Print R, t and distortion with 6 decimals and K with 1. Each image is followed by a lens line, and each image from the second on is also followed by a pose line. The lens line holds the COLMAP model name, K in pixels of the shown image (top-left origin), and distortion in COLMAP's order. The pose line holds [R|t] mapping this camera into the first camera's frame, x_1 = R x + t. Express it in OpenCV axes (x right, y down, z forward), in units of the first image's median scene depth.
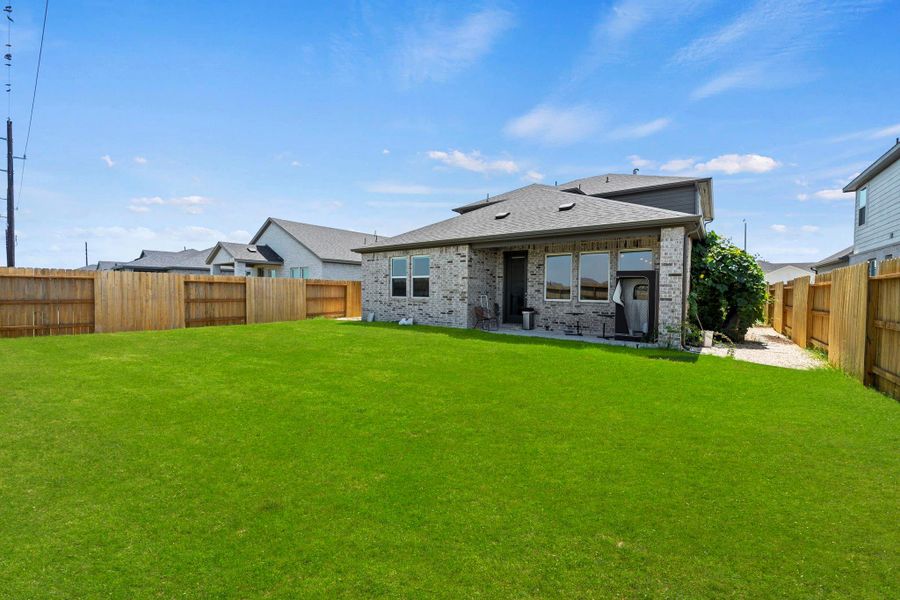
lens RADIAL K [[354.2, 0, 443.2], [0, 354.2, 297.3], [0, 0, 1]] dist [-0.000610, -0.000397]
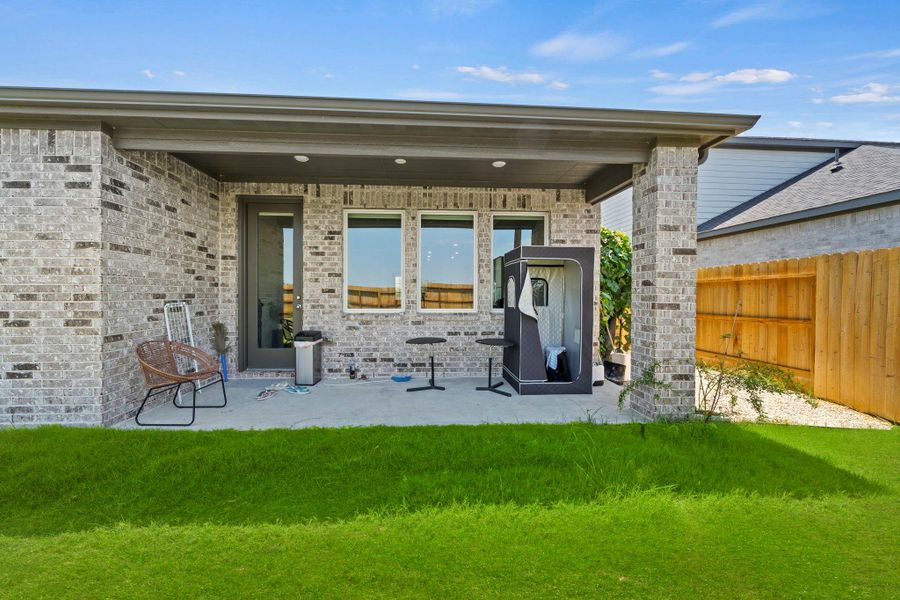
lens RADIAL K [[354.2, 0, 443.2], [0, 354.2, 297.3], [0, 0, 1]] dist [-0.000610, -0.000397]
pose [[0.752607, -0.013357, 0.658334, 0.087743], [0.020008, 0.999796, -0.002588, -0.007036], [-0.658166, 0.015120, 0.752721, 0.601284]]
